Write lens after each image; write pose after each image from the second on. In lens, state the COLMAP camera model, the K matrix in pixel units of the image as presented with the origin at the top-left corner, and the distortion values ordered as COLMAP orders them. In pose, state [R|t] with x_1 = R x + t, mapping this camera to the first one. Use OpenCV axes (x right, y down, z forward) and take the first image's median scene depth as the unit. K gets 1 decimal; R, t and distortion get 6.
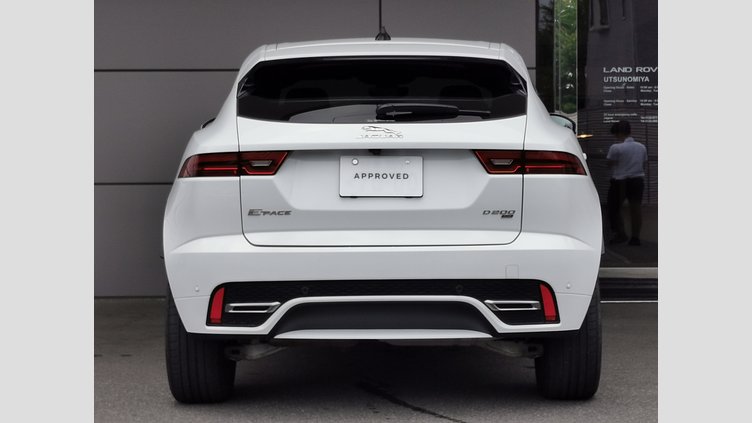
lens RADIAL K [[2092.5, 0, 376.0], [0, 2092.5, 211.5], [0, 0, 1]] dist [-0.024813, -0.133314]
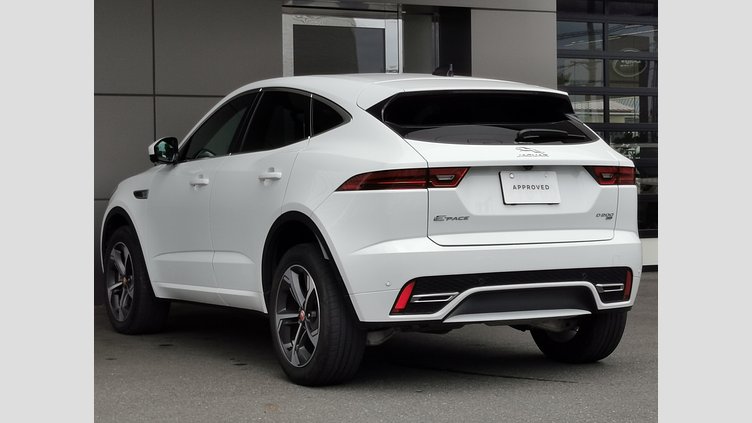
lens RADIAL K [[2193.6, 0, 376.0], [0, 2193.6, 211.5], [0, 0, 1]] dist [0.118423, 0.258642]
pose [[0.794951, -0.013004, 0.606534, -0.857770], [0.021370, 0.999750, -0.006574, 0.004110], [-0.606297, 0.018188, 0.795030, 0.017086]]
